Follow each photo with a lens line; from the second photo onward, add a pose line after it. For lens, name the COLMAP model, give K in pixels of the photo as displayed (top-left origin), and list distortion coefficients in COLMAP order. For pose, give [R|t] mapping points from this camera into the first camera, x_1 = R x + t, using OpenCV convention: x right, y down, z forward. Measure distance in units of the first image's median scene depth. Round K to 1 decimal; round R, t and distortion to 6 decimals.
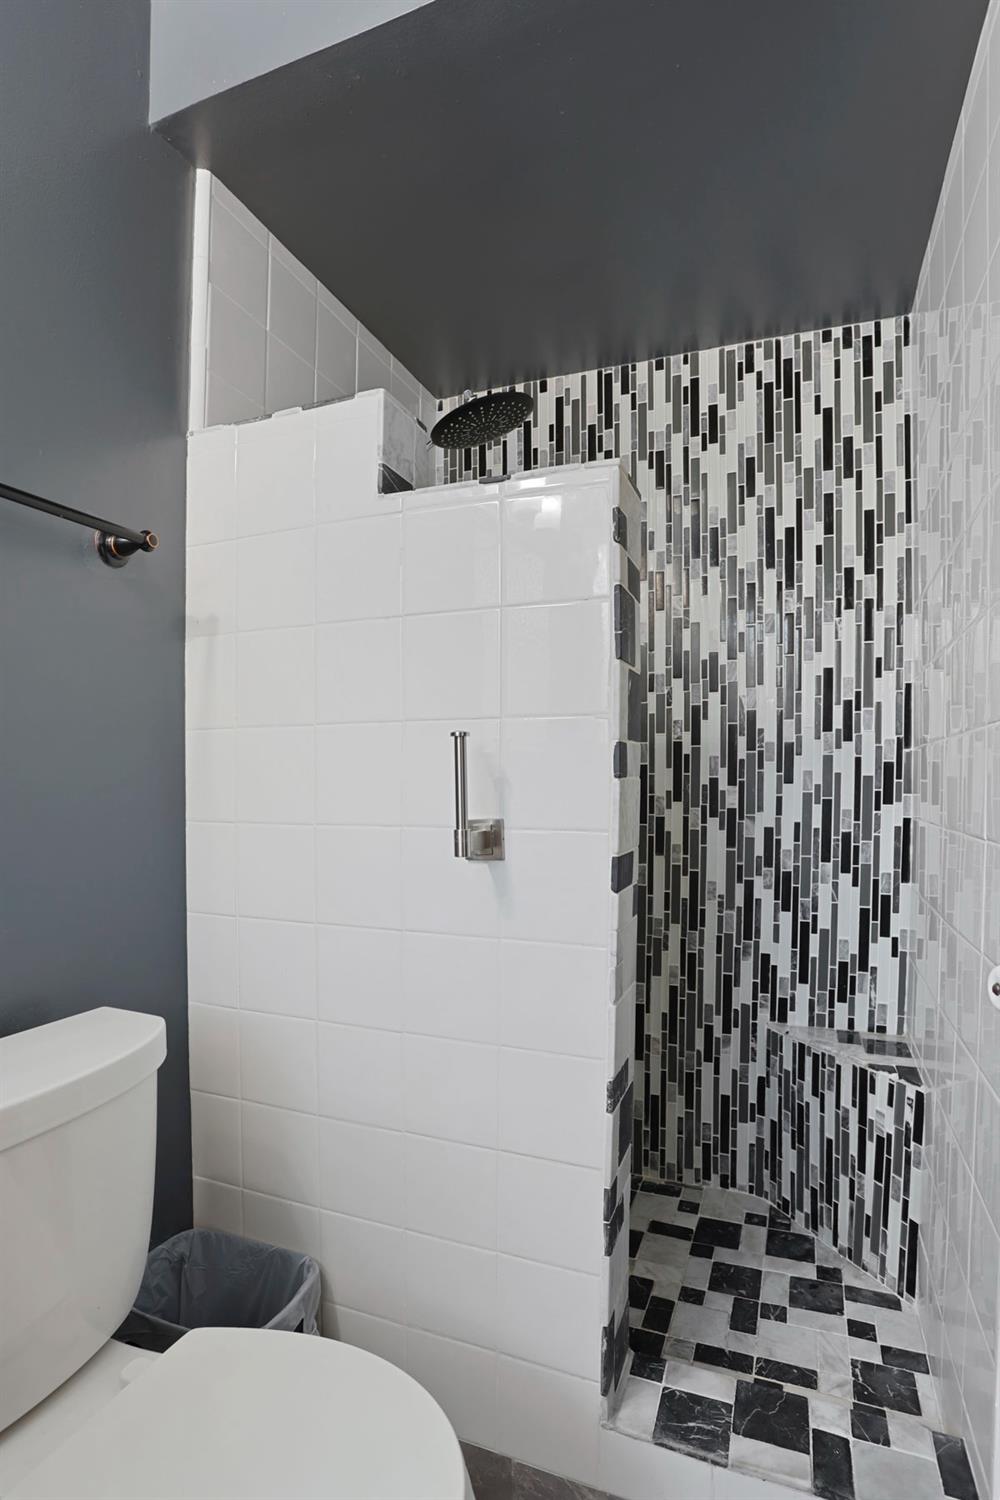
lens RADIAL K [[723.4, 0, 496.2], [0, 723.4, 794.7], [0, 0, 1]] dist [-0.077988, 0.024612]
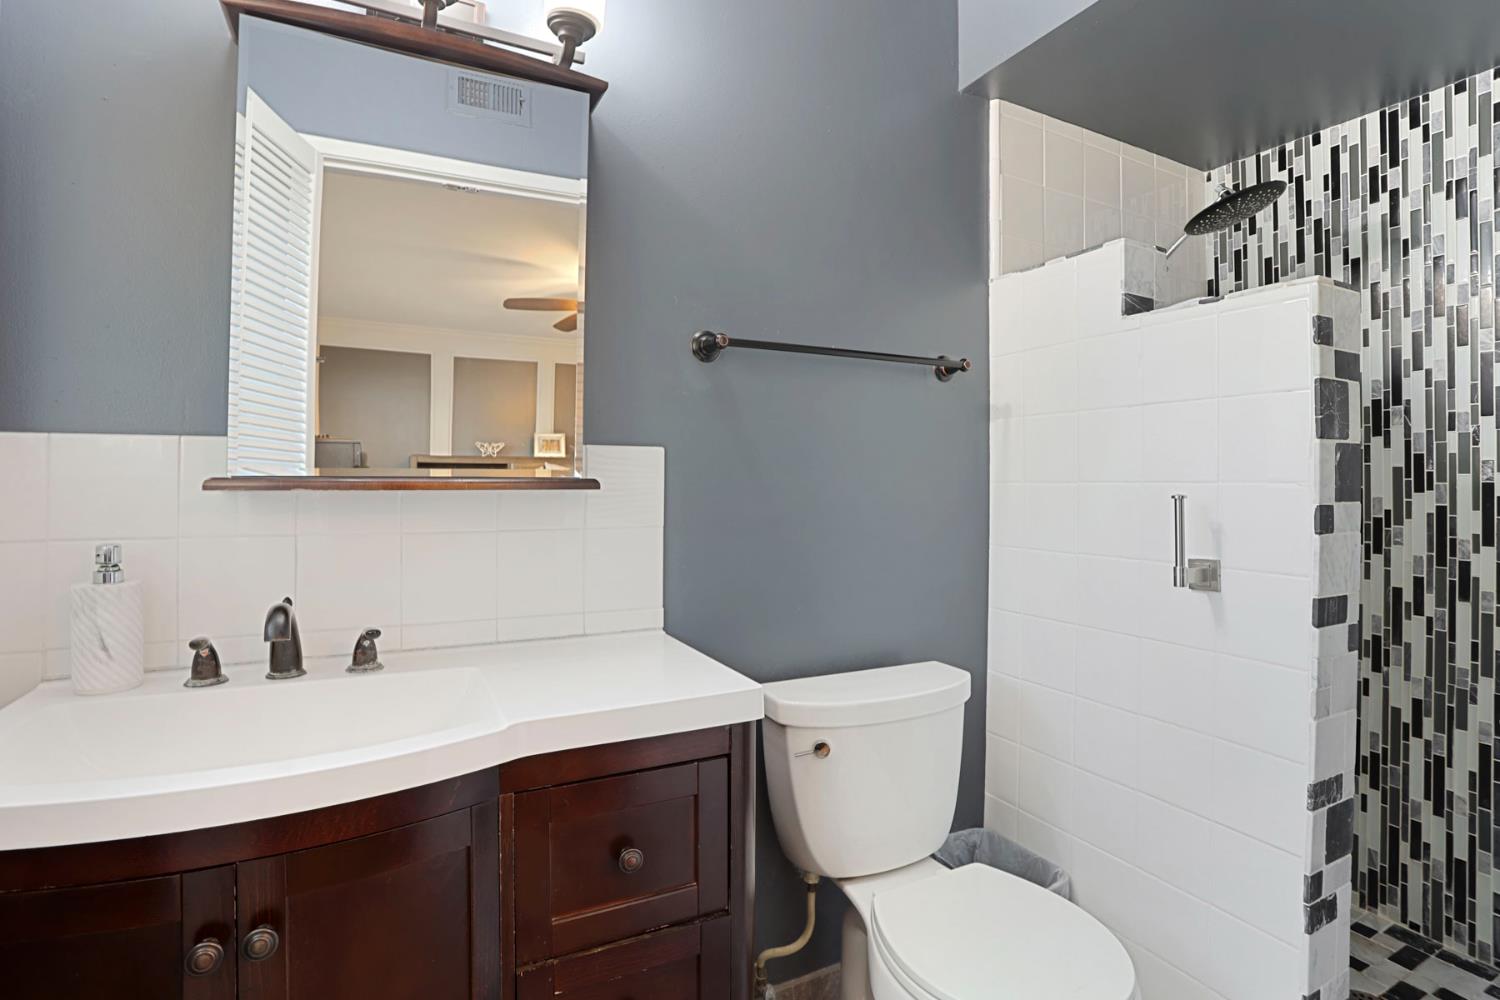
lens RADIAL K [[738.6, 0, 761.6], [0, 738.6, 489.2], [0, 0, 1]] dist [-0.061486, 0.024499]
pose [[0.745741, 0.009385, -0.666169, 0.169544], [-0.013955, 0.999901, -0.001536, -0.052548], [0.666089, 0.010442, 0.745799, -0.336214]]
